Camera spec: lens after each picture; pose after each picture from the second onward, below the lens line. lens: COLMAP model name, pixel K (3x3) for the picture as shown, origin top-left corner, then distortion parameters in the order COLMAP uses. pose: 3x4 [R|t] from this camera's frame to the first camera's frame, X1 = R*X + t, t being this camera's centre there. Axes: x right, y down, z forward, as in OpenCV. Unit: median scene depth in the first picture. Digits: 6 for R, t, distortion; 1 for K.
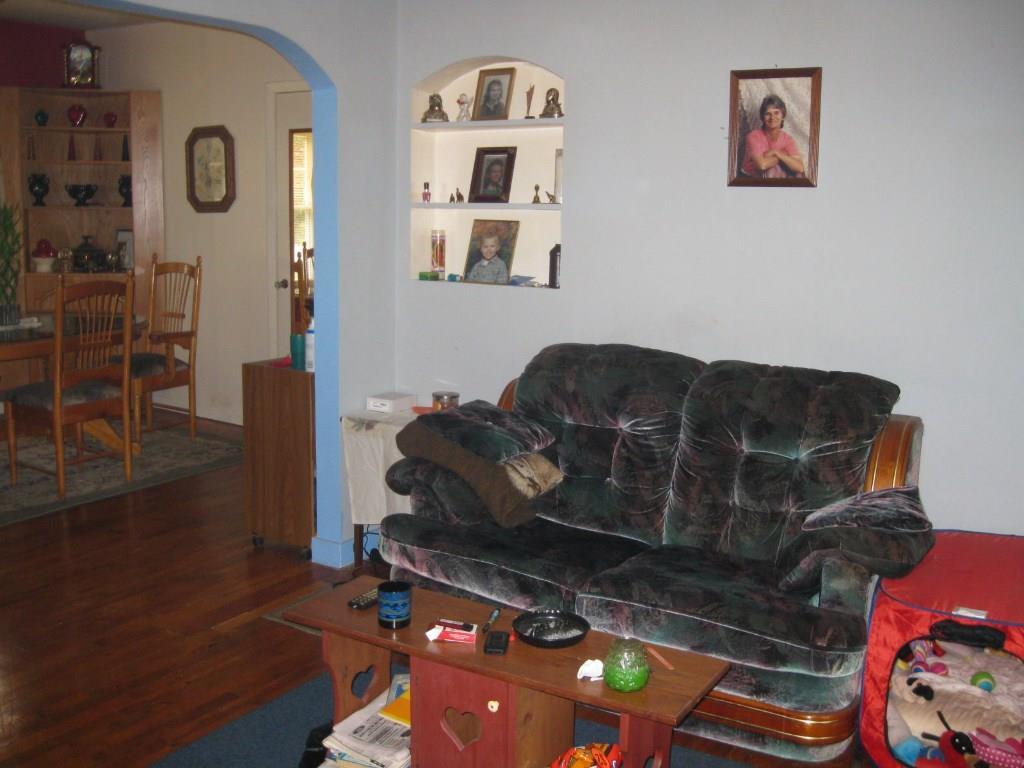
lens RADIAL K [[1048.9, 0, 514.1], [0, 1048.9, 376.1], [0, 0, 1]] dist [-0.104855, 0.000000]
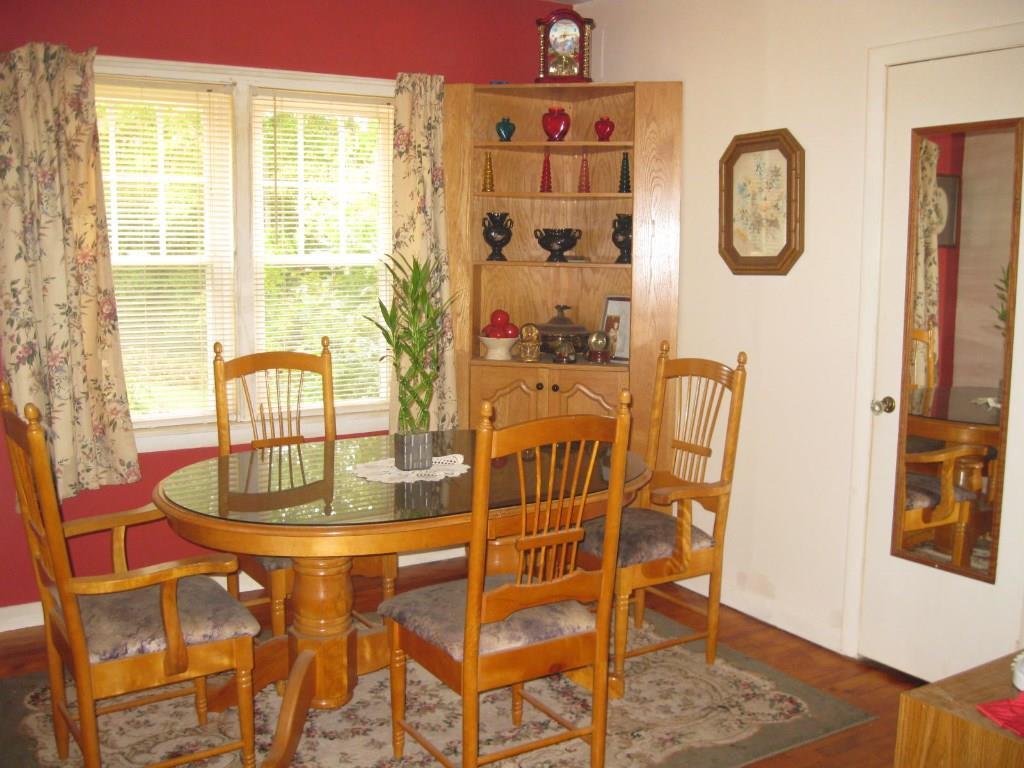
lens RADIAL K [[1048.9, 0, 515.0], [0, 1048.9, 383.6], [0, 0, 1]] dist [-0.104855, 0.000000]
pose [[0.898387, 0.045755, -0.436814, -0.149690], [-0.064540, 0.997515, -0.028252, -0.067346], [0.434436, 0.053574, 0.899108, 0.392306]]
